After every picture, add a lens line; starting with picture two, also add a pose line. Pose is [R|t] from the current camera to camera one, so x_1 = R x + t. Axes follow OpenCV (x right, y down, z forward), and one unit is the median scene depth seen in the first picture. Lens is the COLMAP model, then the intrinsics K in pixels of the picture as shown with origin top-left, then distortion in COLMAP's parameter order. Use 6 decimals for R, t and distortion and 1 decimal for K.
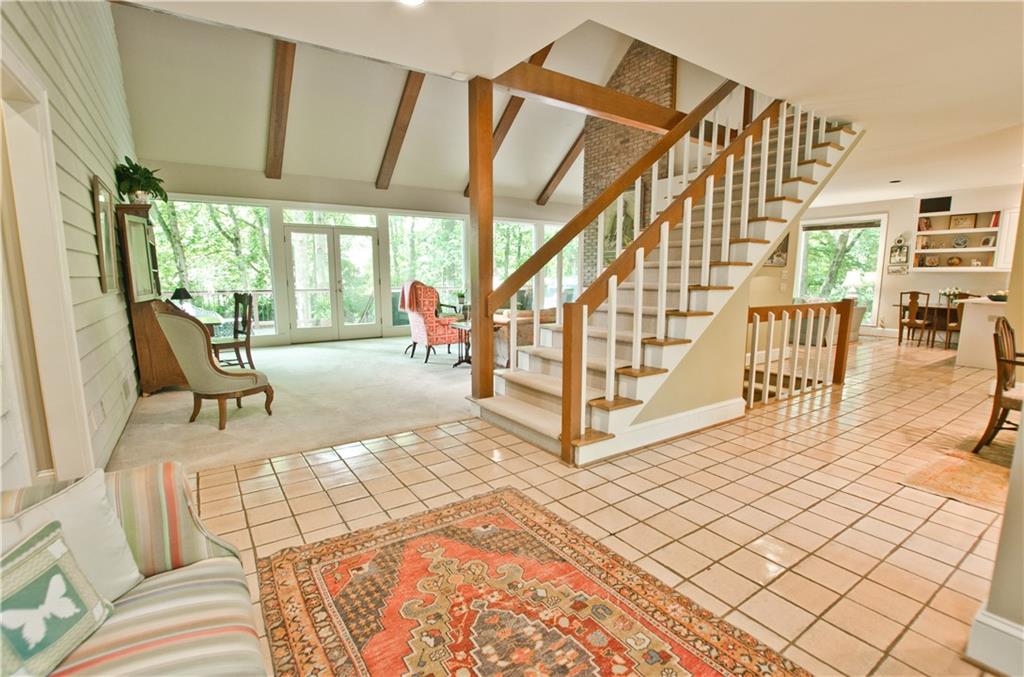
lens RADIAL K [[453.8, 0, 510.0], [0, 453.8, 341.7], [0, 0, 1]] dist [-0.021553, 0.000245]
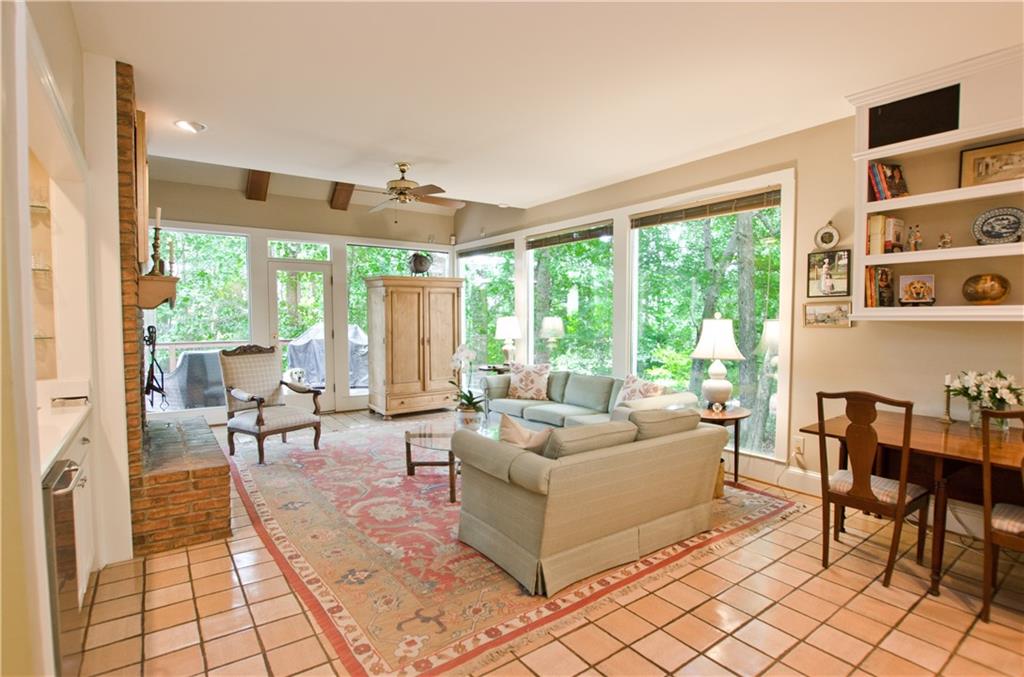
lens RADIAL K [[491.9, 0, 508.1], [0, 491.9, 343.1], [0, 0, 1]] dist [-0.005142, -0.000968]
pose [[0.999497, -0.004378, 0.031415, 0.626979], [0.007303, 0.995581, -0.093625, -0.107679], [-0.030867, 0.093807, 0.995112, 0.644062]]
